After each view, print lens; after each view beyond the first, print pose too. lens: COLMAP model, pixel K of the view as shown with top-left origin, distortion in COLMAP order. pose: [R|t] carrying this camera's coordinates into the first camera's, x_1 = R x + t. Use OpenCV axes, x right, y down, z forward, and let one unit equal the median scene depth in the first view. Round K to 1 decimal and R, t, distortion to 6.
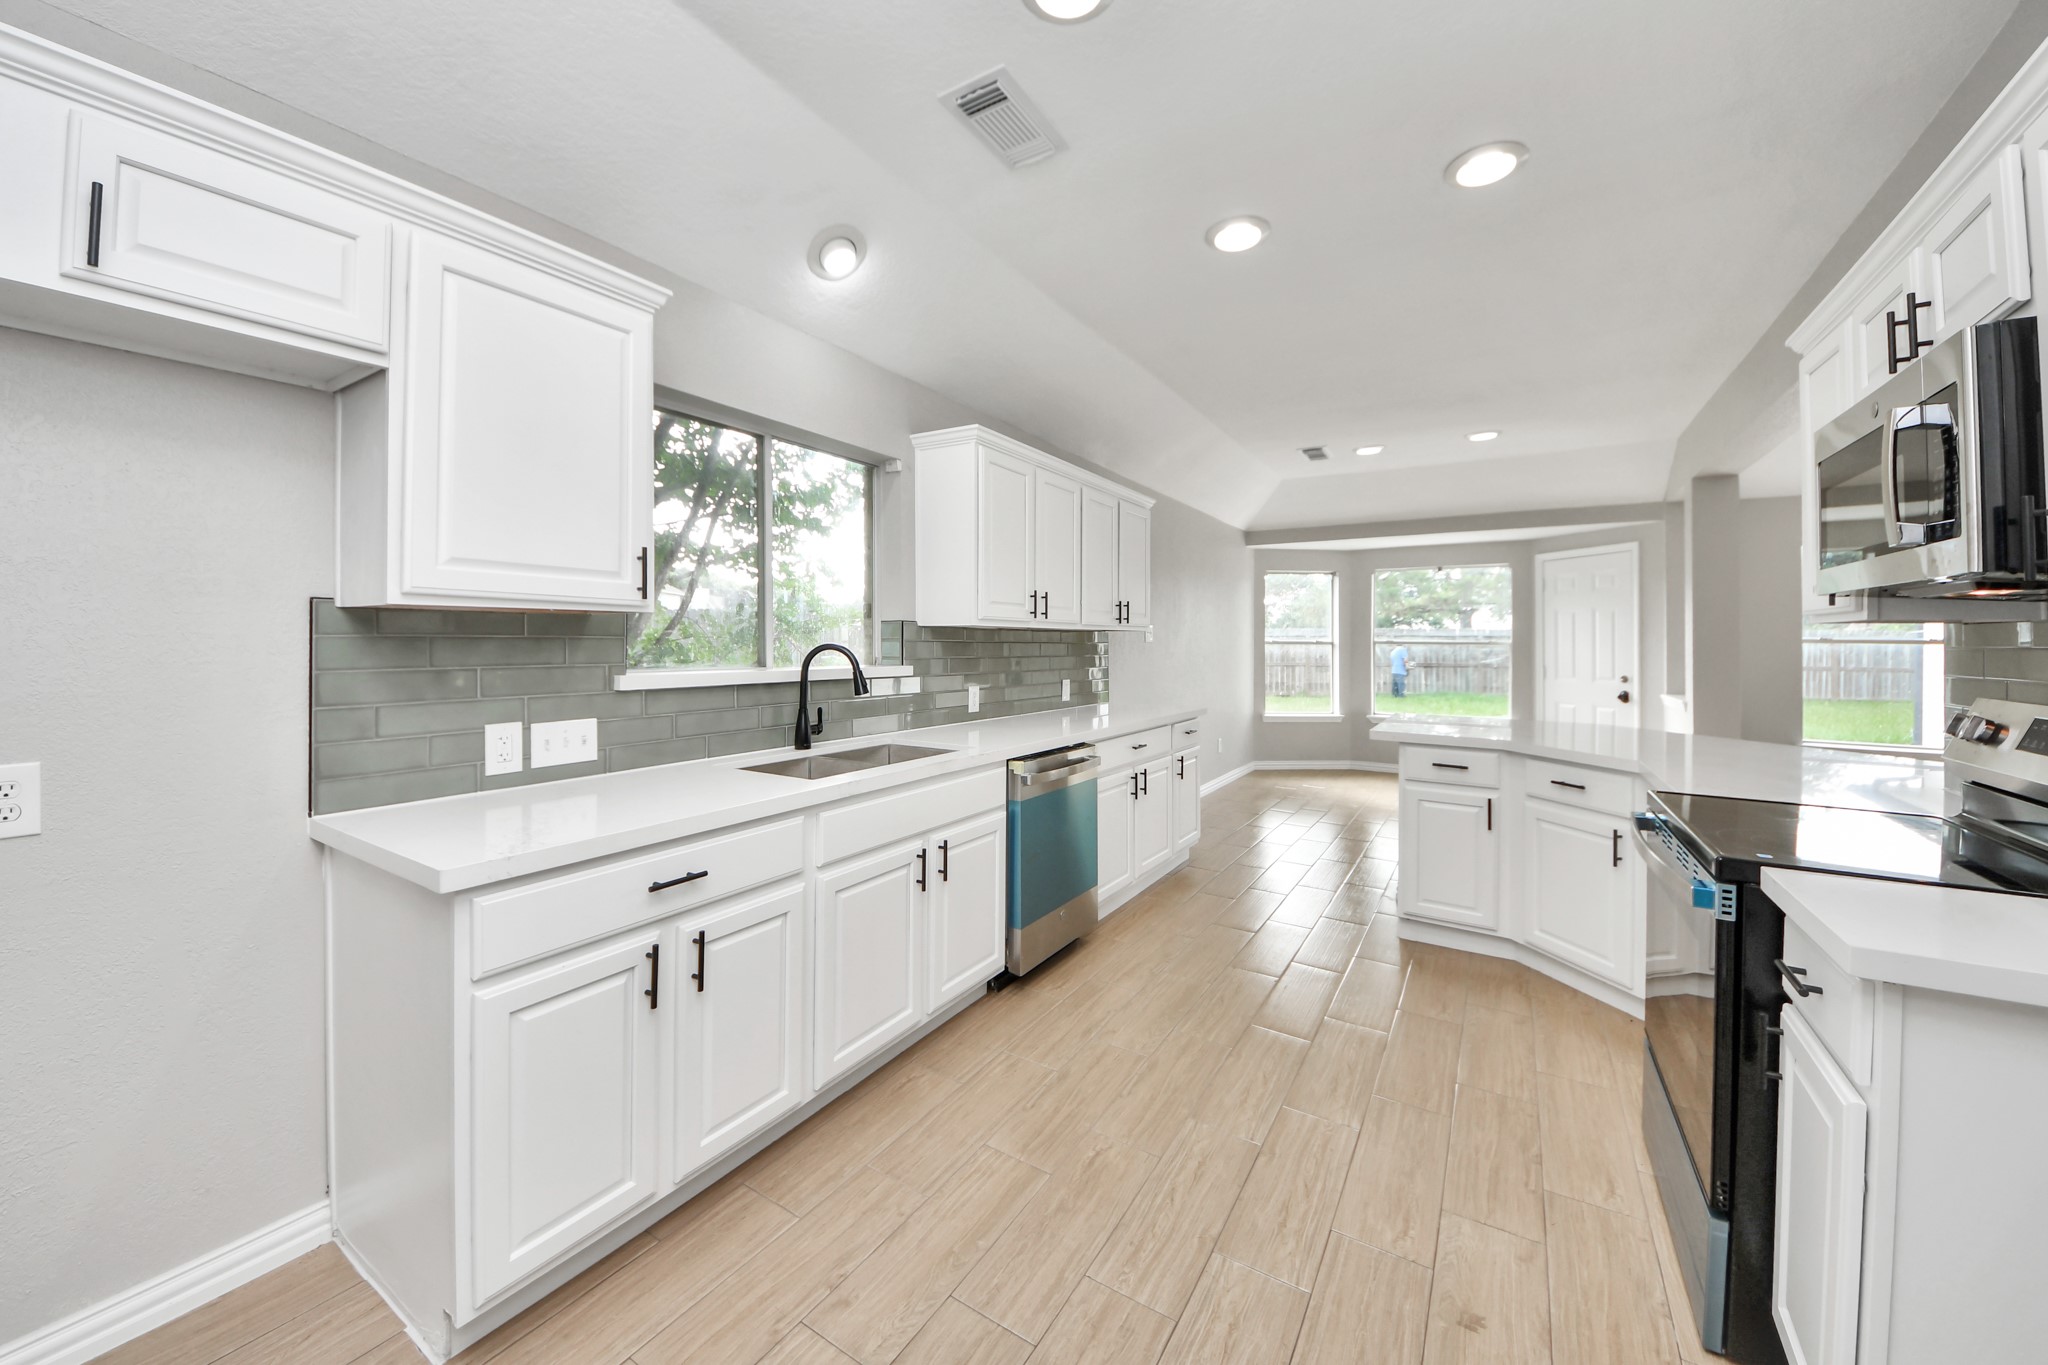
lens RADIAL K [[738.3, 0, 1019.4], [0, 738.3, 652.9], [0, 0, 1]] dist [0.001399, -0.004669]
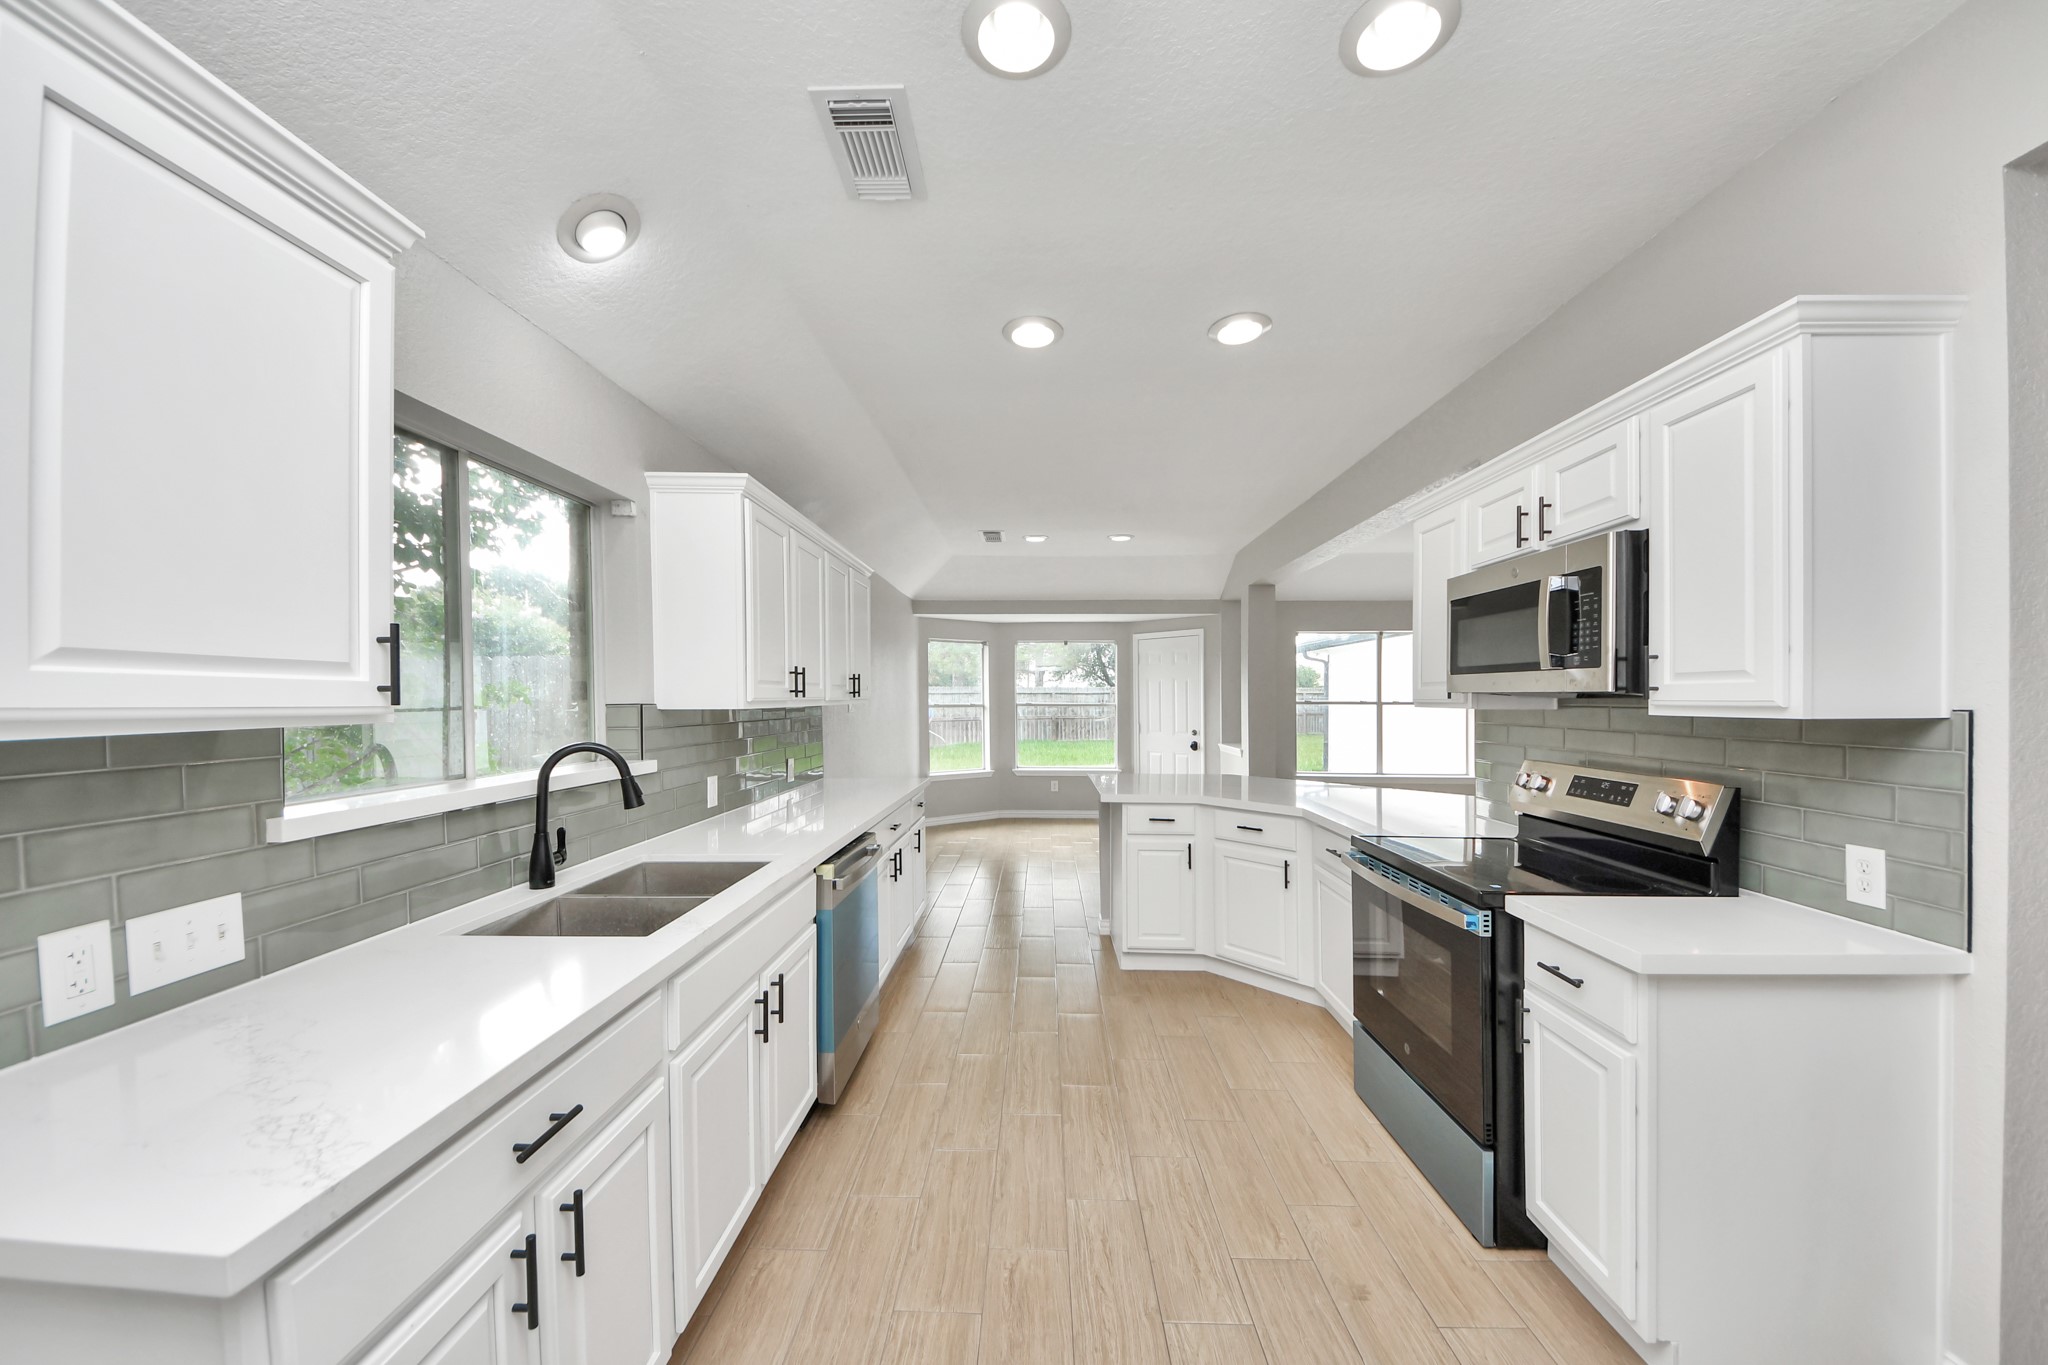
lens RADIAL K [[738.3, 0, 1014.0], [0, 738.3, 719.0], [0, 0, 1]] dist [0.001399, -0.004669]
pose [[0.863365, -0.022430, 0.504082, -0.271681], [0.013939, 0.999690, 0.020610, -0.048485], [-0.504388, -0.010768, 0.863410, 0.129031]]
